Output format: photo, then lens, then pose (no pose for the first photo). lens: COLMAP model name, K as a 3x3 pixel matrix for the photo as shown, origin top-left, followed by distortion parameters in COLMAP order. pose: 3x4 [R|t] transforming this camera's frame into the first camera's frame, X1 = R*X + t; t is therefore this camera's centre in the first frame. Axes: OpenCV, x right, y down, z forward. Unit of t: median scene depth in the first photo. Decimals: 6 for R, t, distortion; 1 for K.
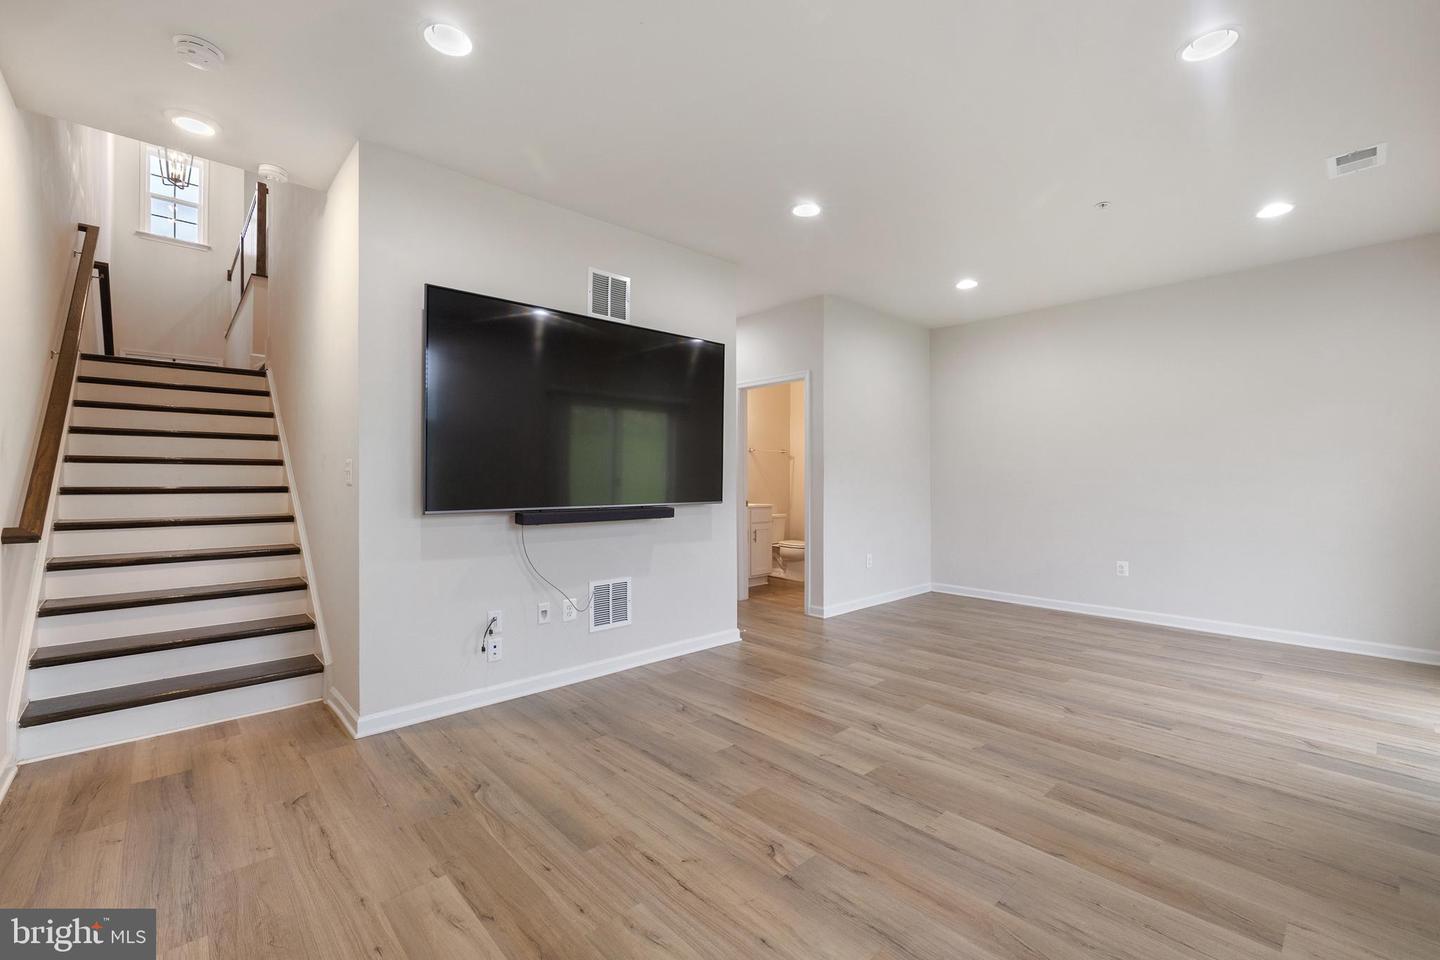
lens RADIAL K [[605.5, 0, 722.2], [0, 605.5, 476.0], [0, 0, 1]] dist [0.000640, 0.000045]
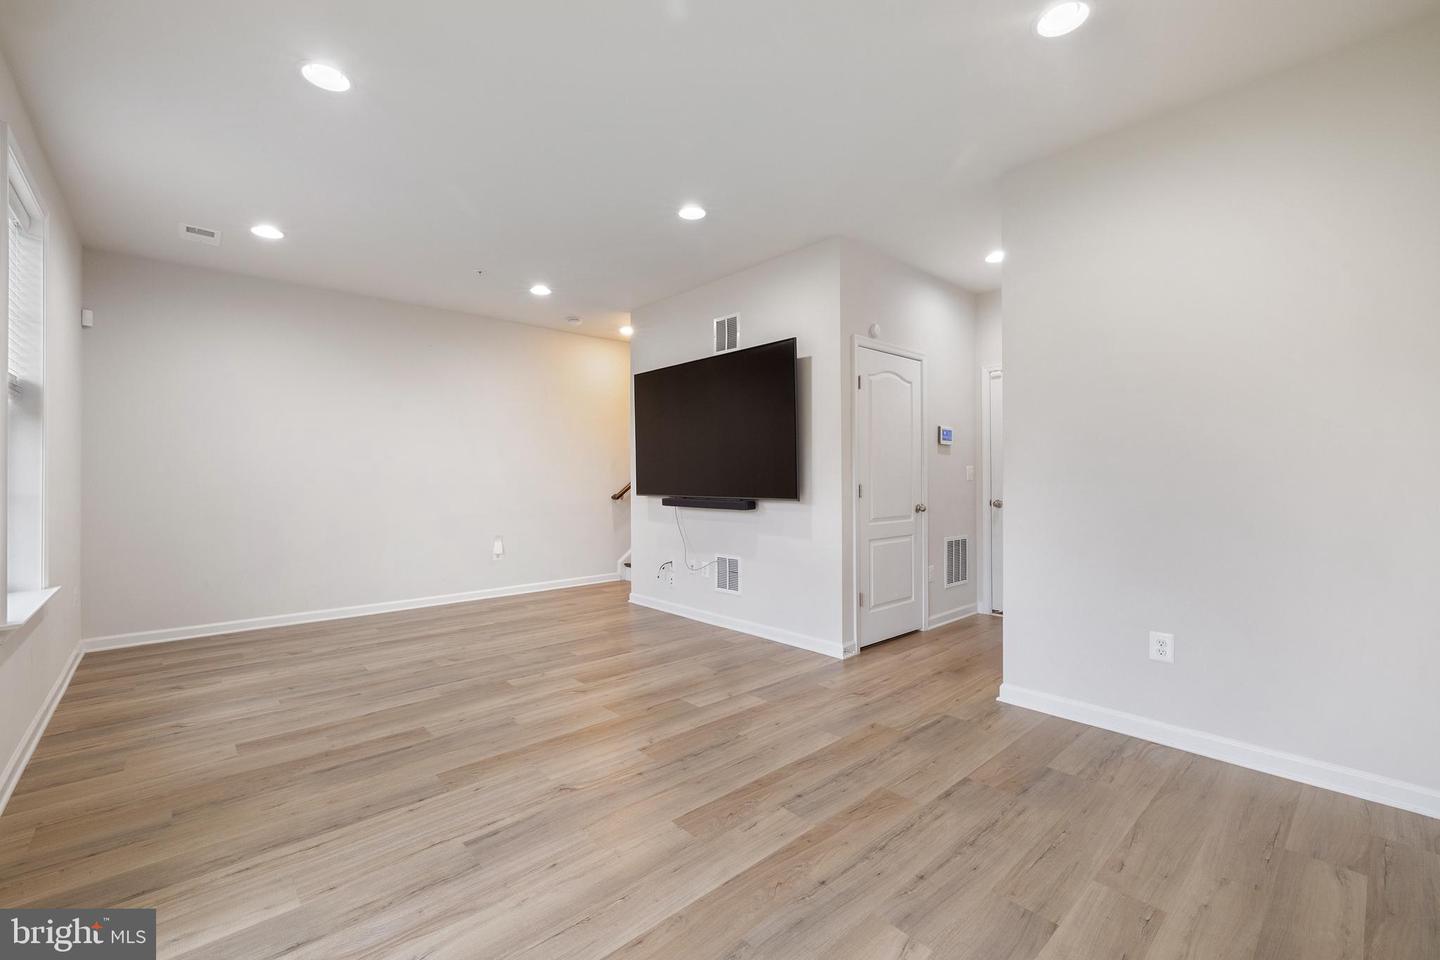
lens RADIAL K [[605.5, 0, 722.2], [0, 605.5, 476.0], [0, 0, 1]] dist [0.000640, 0.000045]
pose [[-0.013613, -0.001189, -0.999907, 1.380939], [0.009108, 0.999958, -0.001313, 0.006423], [0.999866, -0.009125, -0.013602, 1.267095]]
